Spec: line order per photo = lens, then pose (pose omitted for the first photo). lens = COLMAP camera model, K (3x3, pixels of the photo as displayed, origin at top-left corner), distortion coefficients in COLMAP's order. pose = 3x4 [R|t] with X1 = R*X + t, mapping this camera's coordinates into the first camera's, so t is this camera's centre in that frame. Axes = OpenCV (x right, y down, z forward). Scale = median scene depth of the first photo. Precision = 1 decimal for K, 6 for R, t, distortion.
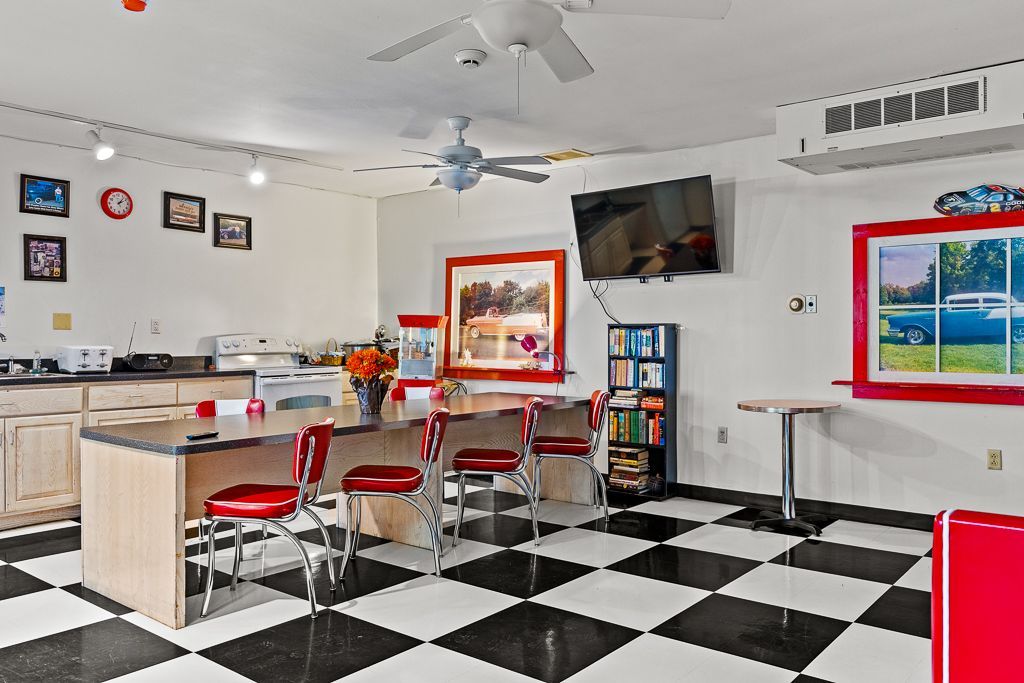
lens RADIAL K [[790.6, 0, 513.3], [0, 790.6, 337.4], [0, 0, 1]] dist [0.000021, 0.000665]
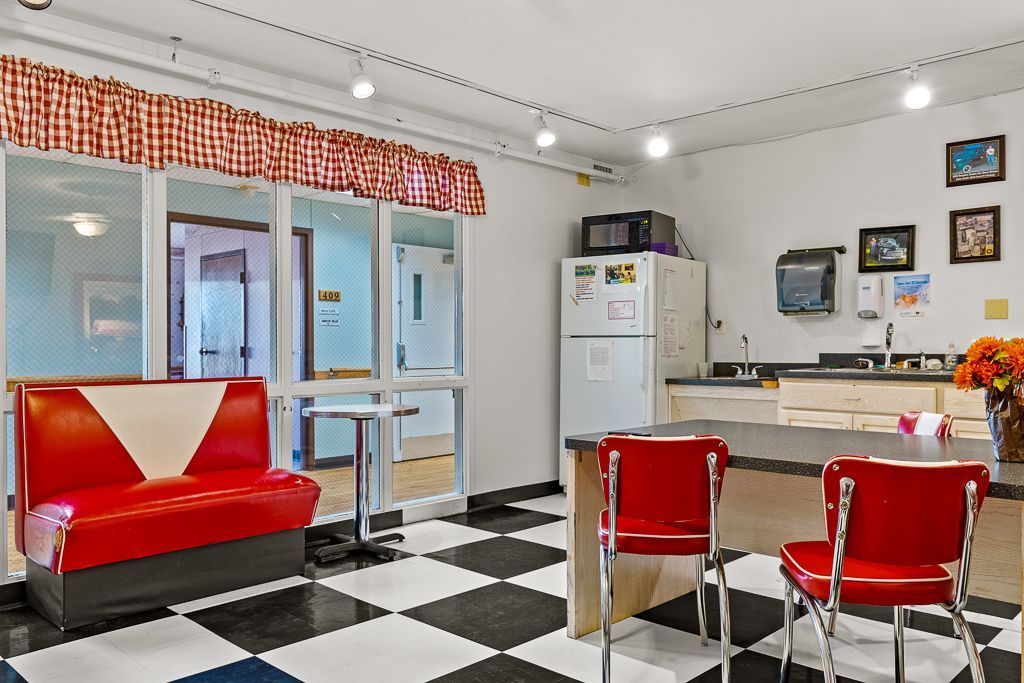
lens RADIAL K [[790.6, 0, 513.9], [0, 790.6, 345.1], [0, 0, 1]] dist [0.000021, 0.000665]
pose [[-0.070865, 0.004353, -0.997476, 0.285649], [-0.001063, 0.999990, 0.004440, 0.013875], [0.997485, 0.001375, -0.070860, 0.574473]]
